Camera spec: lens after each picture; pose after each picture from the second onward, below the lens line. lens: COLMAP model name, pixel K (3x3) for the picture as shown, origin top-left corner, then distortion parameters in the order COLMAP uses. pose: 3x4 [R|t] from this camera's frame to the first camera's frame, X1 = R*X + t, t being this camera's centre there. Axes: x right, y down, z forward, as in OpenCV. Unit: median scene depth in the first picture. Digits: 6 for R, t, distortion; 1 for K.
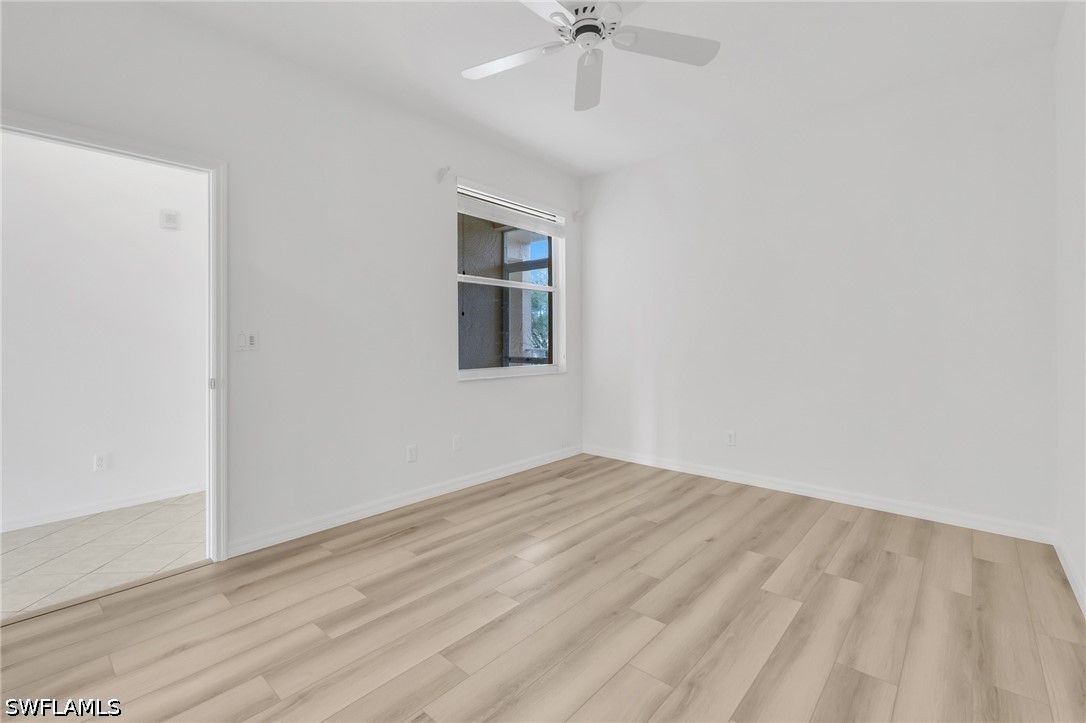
lens RADIAL K [[479.0, 0, 539.3], [0, 479.0, 342.0], [0, 0, 1]] dist [-0.002921, 0.000596]
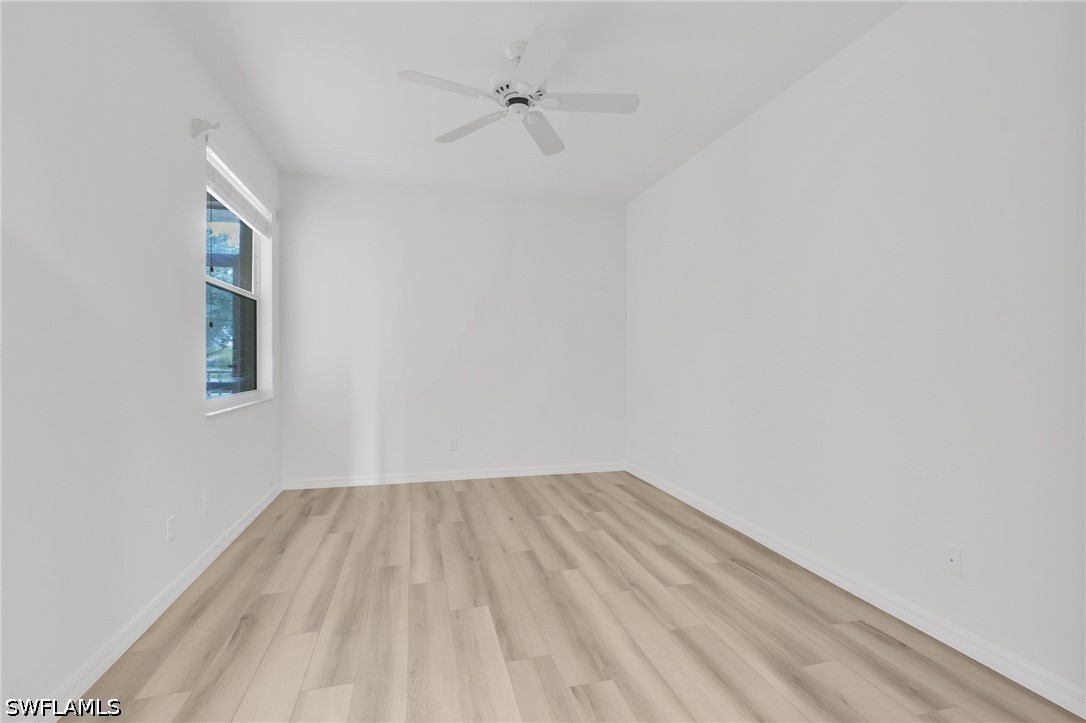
lens RADIAL K [[479.0, 0, 544.0], [0, 479.0, 368.6], [0, 0, 1]] dist [-0.002921, 0.000596]
pose [[0.544938, -0.011139, 0.838402, -0.678221], [-0.004338, 0.999861, 0.016103, -0.009311], [-0.838465, -0.012412, 0.544814, 0.236952]]
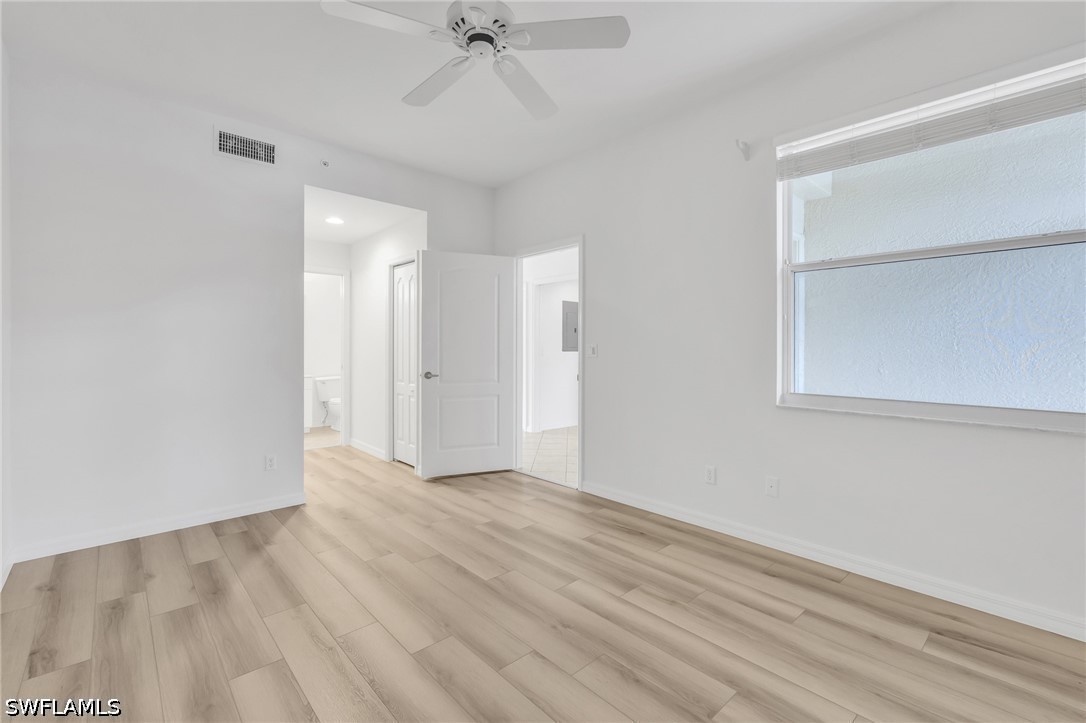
lens RADIAL K [[479.0, 0, 546.2], [0, 479.0, 356.4], [0, 0, 1]] dist [-0.002921, 0.000596]
pose [[-0.100612, 0.021732, -0.994688, 0.842317], [0.000664, 0.999763, 0.021776, -0.017243], [0.994926, 0.001531, -0.100602, 0.975545]]
